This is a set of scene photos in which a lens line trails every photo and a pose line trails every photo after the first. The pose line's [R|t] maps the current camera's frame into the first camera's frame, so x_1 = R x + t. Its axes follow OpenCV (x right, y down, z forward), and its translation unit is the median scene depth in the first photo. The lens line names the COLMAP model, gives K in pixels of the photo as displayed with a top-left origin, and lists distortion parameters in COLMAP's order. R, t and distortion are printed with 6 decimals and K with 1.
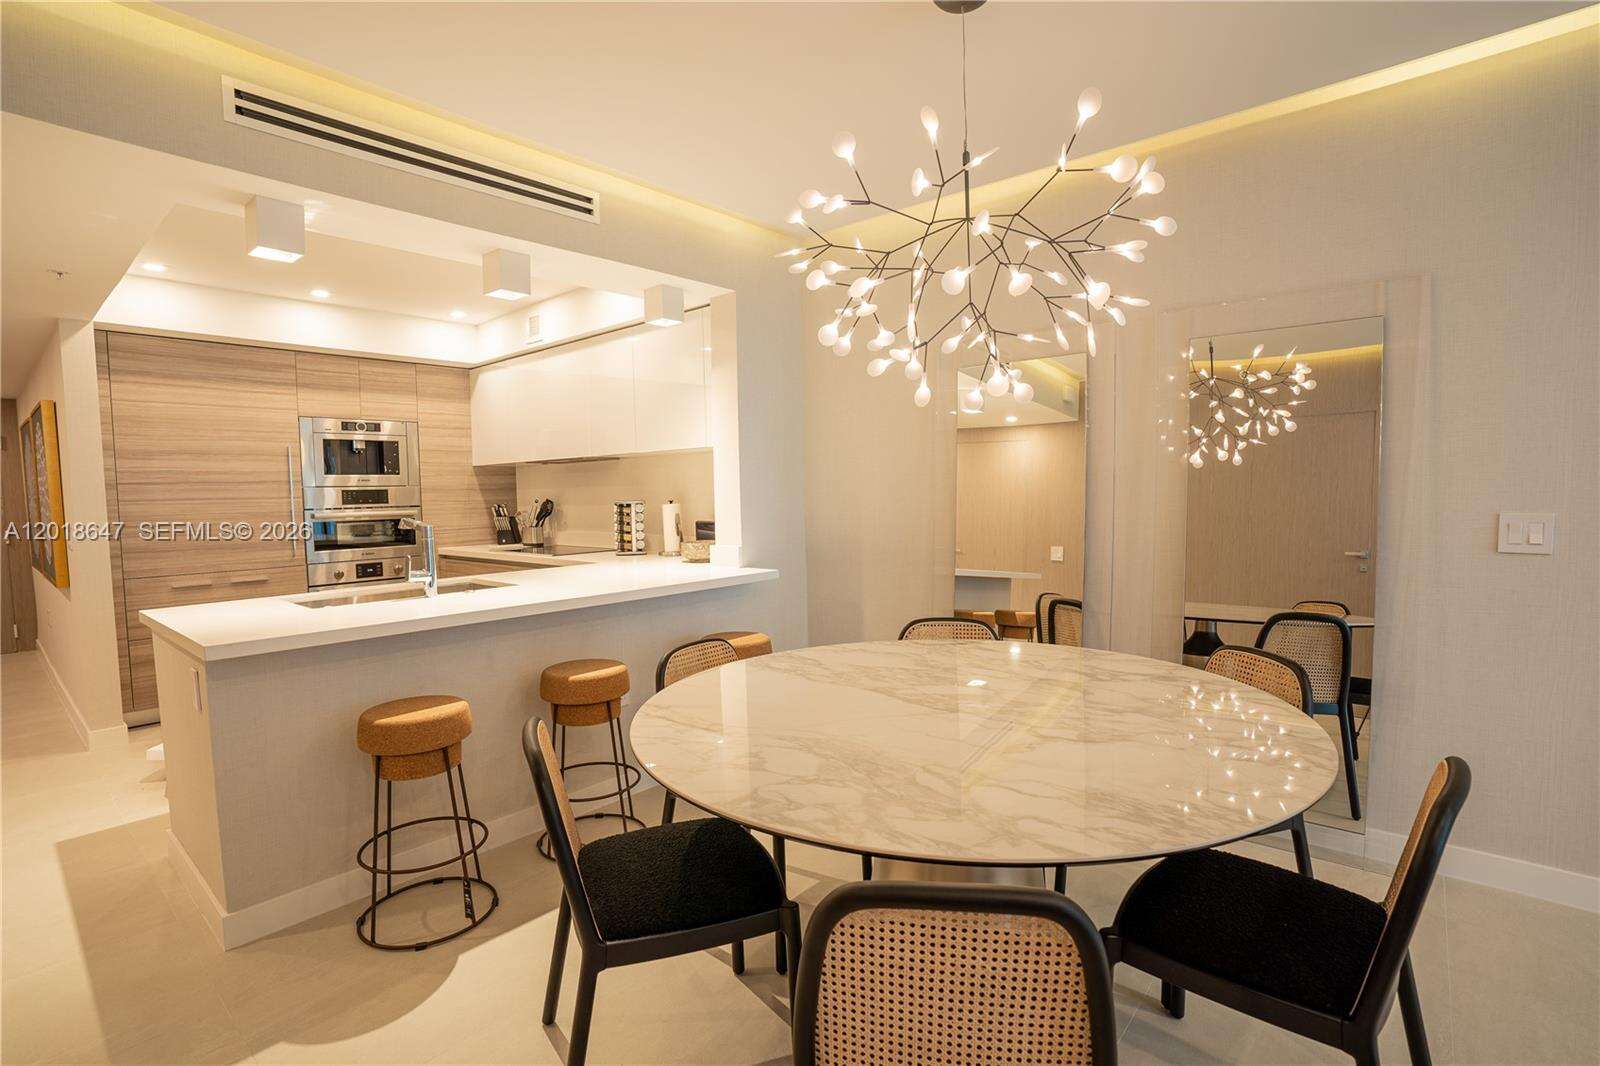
lens RADIAL K [[737.7, 0, 784.8], [0, 737.7, 537.9], [0, 0, 1]] dist [-0.034682, 0.003402]
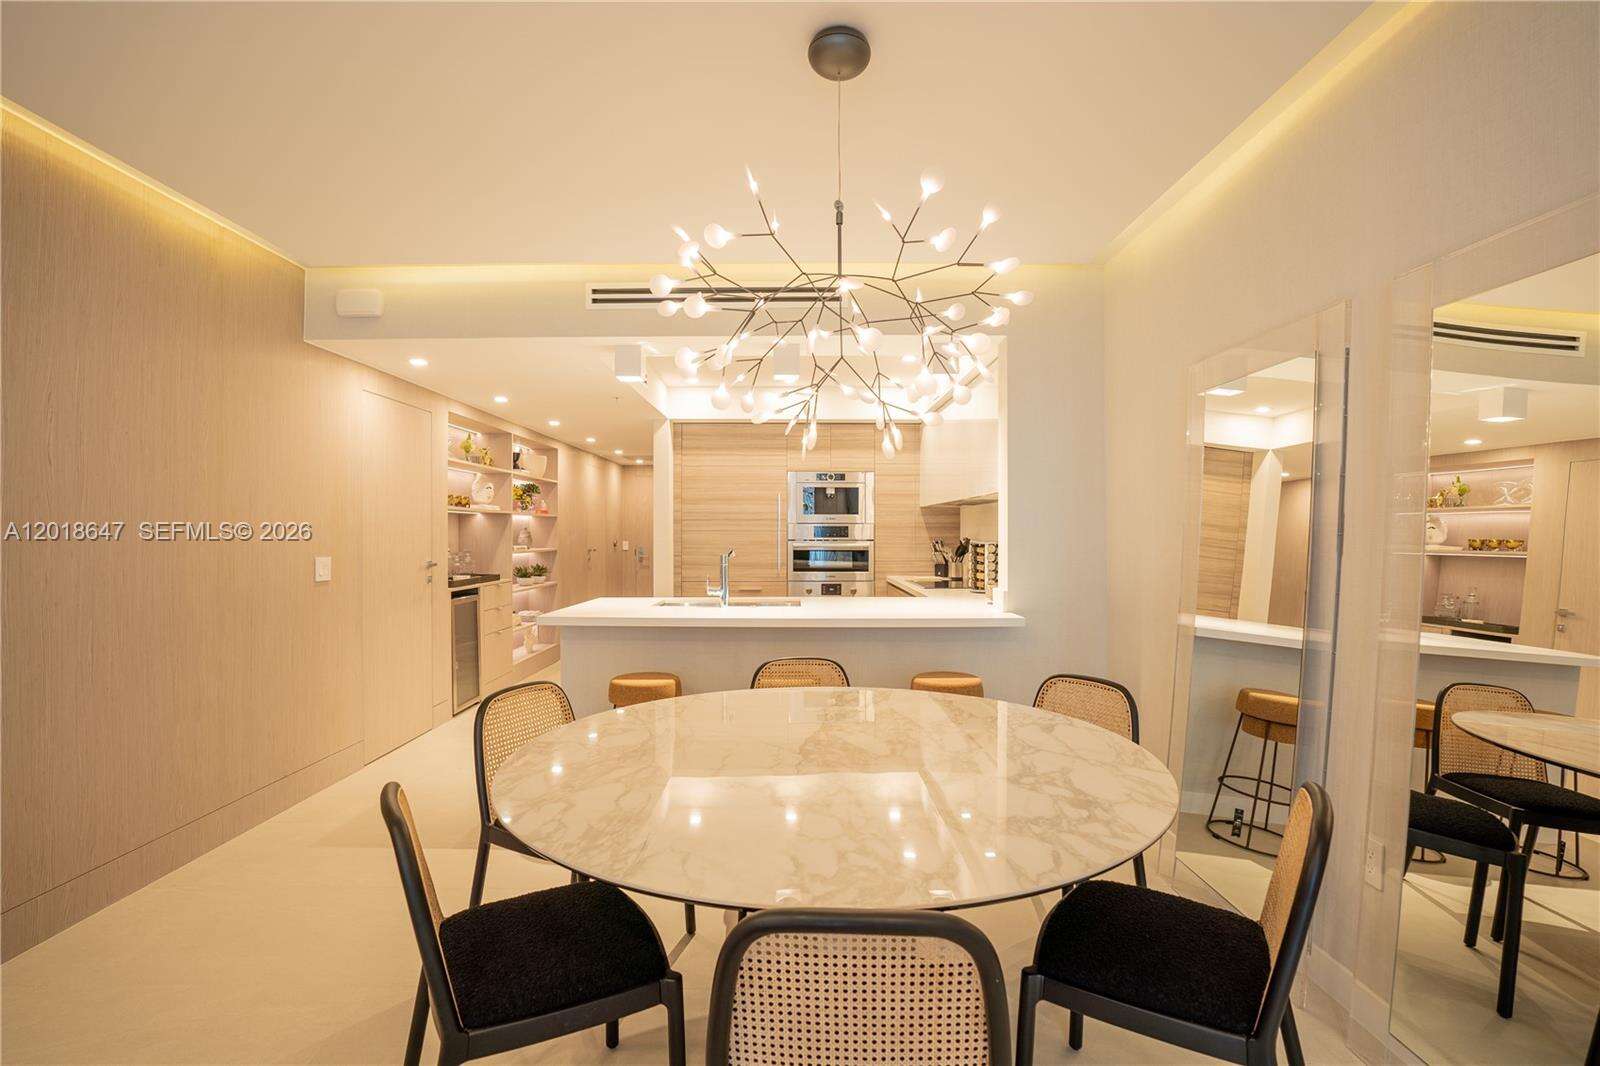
lens RADIAL K [[737.7, 0, 803.3], [0, 737.7, 531.5], [0, 0, 1]] dist [-0.034682, 0.003402]
pose [[0.664668, 0.019461, -0.746886, 0.384355], [-0.062159, 0.997635, -0.029322, -0.017085], [0.744549, 0.065915, 0.664306, 0.115697]]
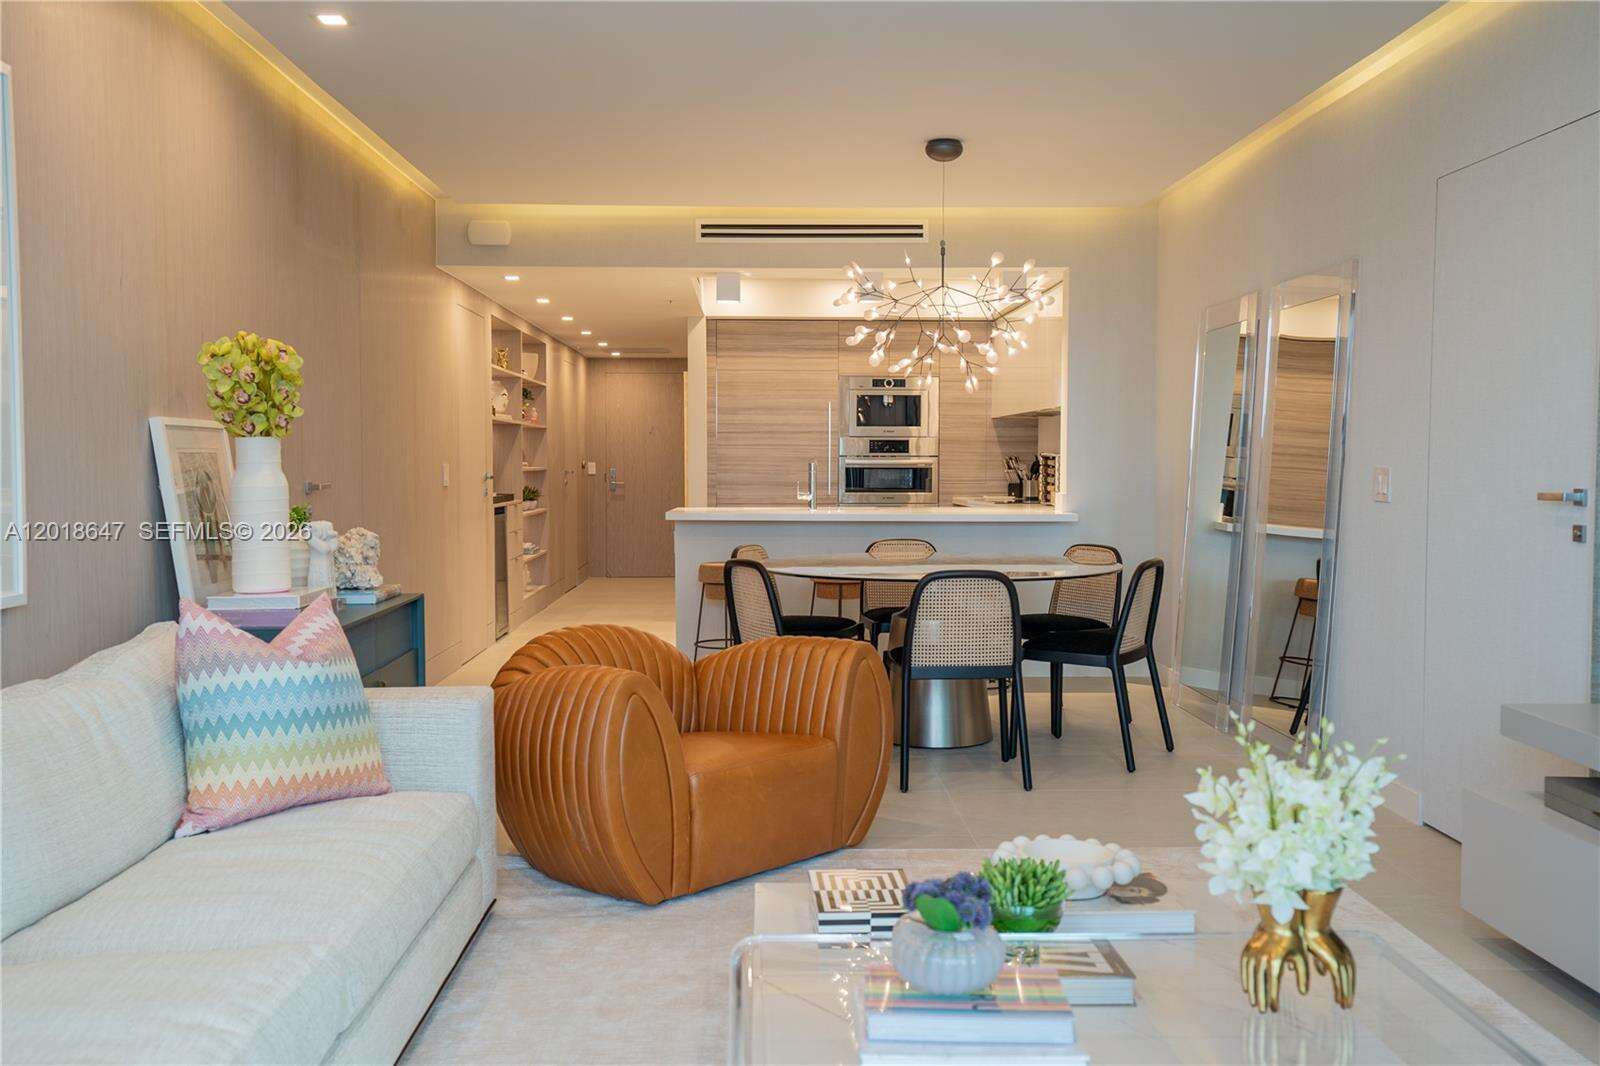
lens RADIAL K [[1422.7, 0, 806.1], [0, 1422.7, 532.8], [0, 0, 1]] dist [0.084701, -0.000018]
pose [[0.682693, 0.058579, -0.728354, 0.990314], [-0.063298, 0.997775, 0.020919, 0.039918], [0.727959, 0.031822, 0.684882, -0.608370]]
